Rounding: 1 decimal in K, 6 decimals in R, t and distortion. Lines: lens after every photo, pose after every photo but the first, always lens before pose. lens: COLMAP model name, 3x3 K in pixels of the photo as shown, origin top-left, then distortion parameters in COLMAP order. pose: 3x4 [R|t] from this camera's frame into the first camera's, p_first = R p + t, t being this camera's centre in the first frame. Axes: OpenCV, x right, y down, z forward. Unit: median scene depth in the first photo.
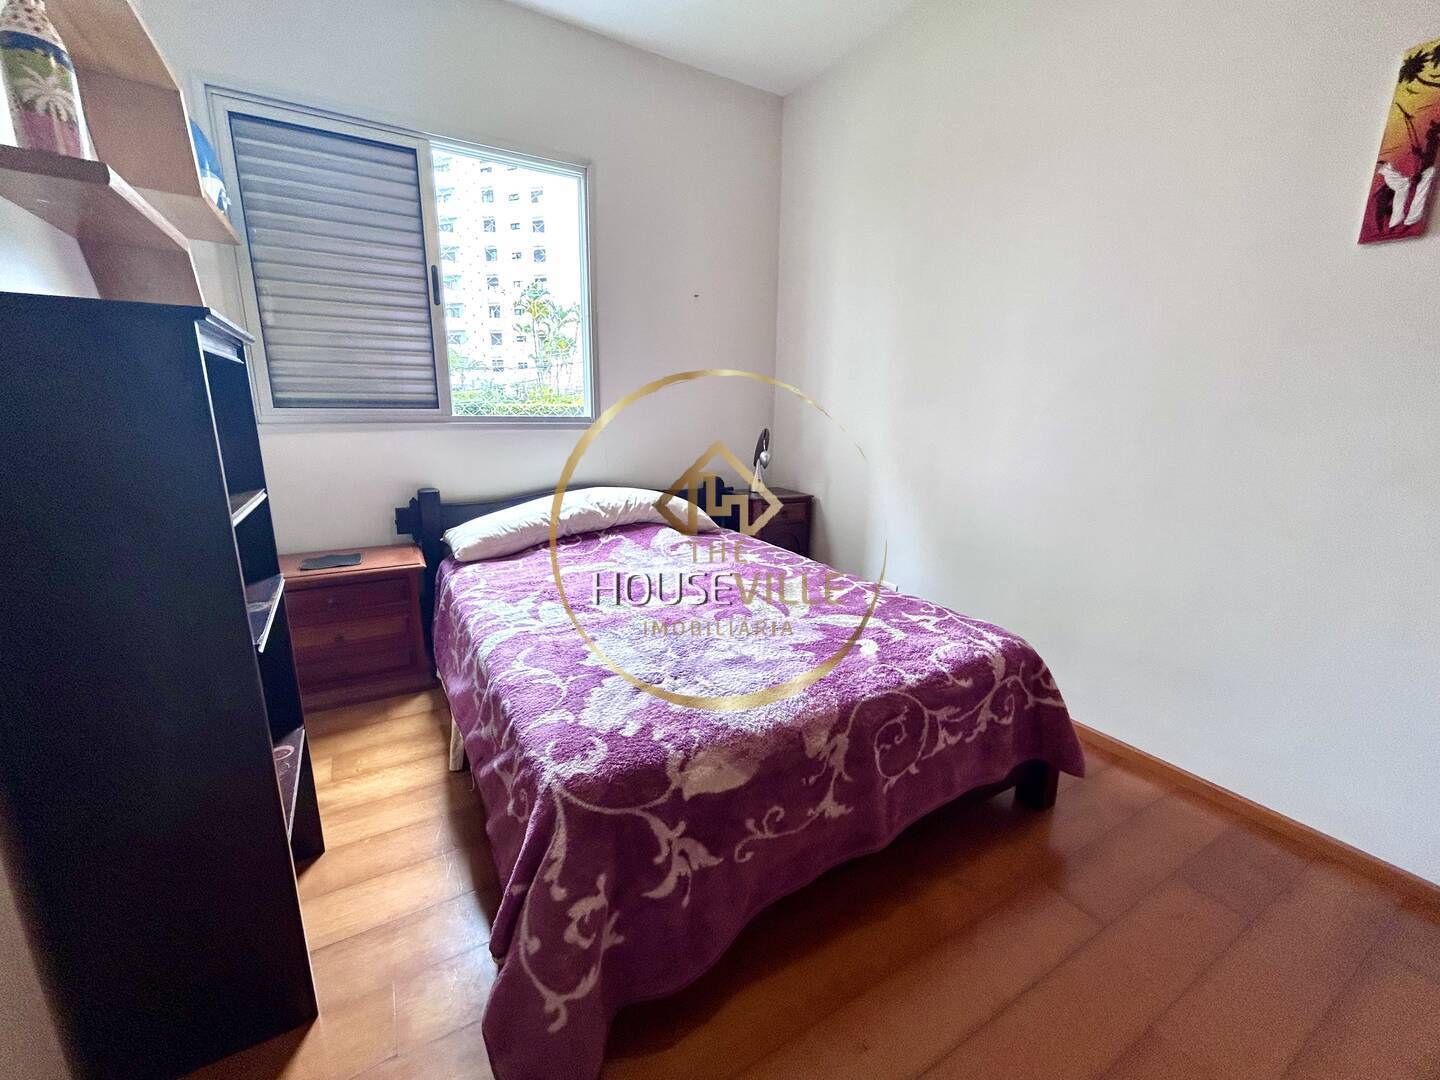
lens RADIAL K [[580.7, 0, 721.2], [0, 580.7, 537.4], [0, 0, 1]] dist [-0.006299, 0.000621]
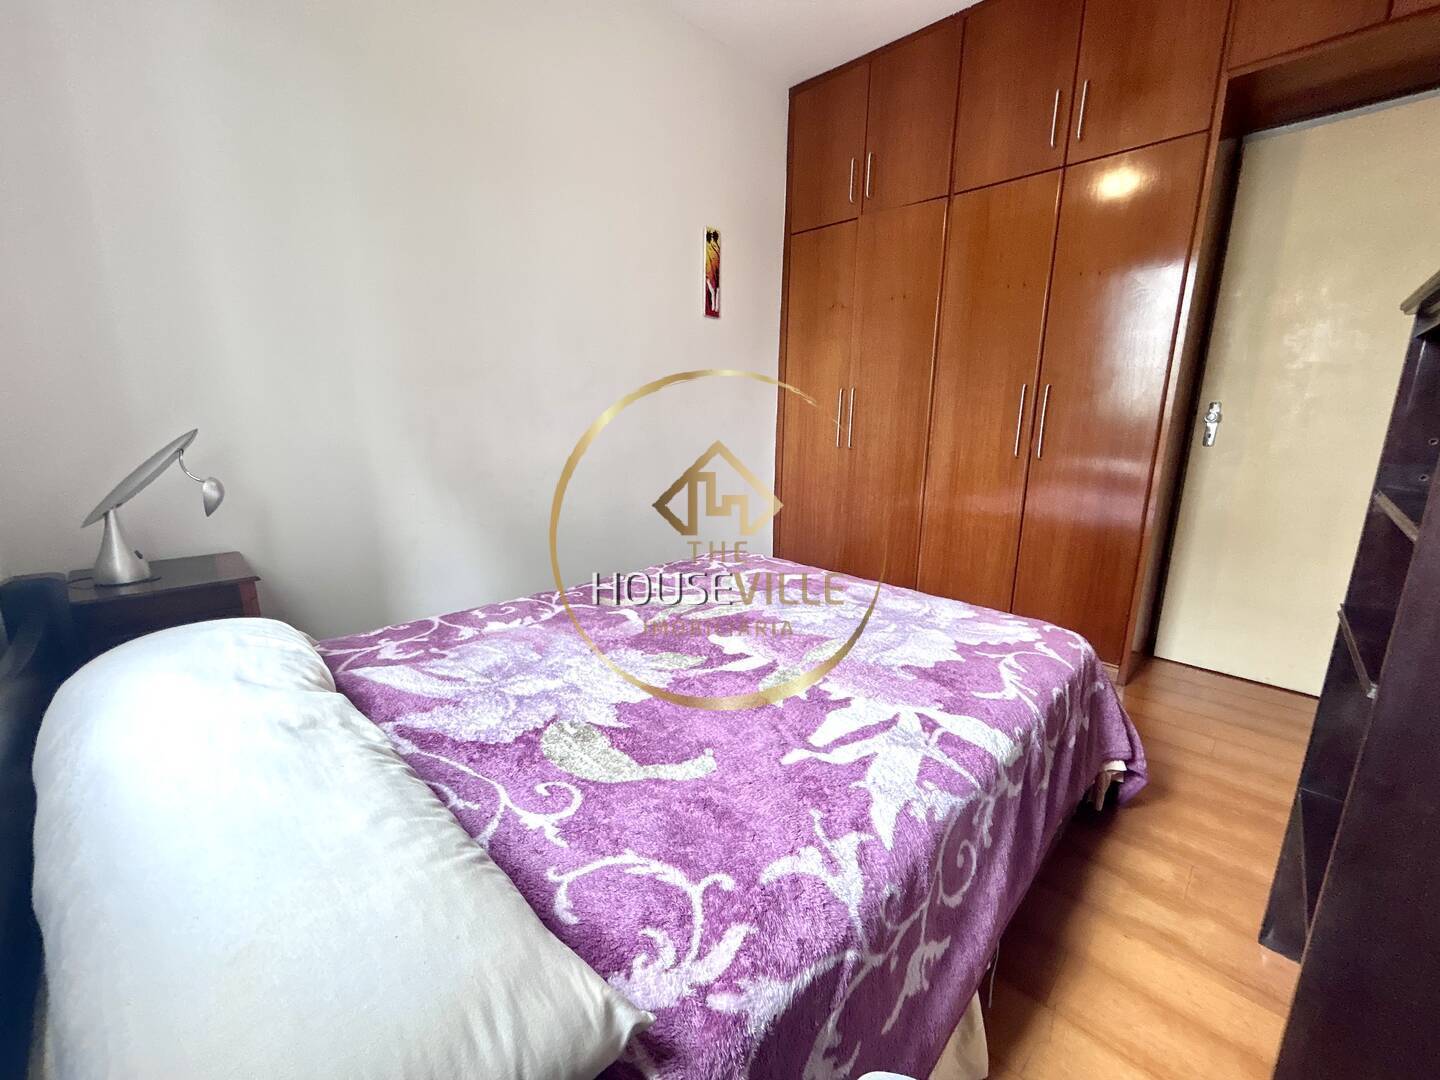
lens RADIAL K [[580.7, 0, 721.4], [0, 580.7, 541.5], [0, 0, 1]] dist [-0.006299, 0.000621]
pose [[-0.264508, -0.220292, 0.938886, -0.833518], [0.206074, 0.938163, 0.278178, -0.255899], [-0.942109, 0.267060, -0.202756, 1.289043]]
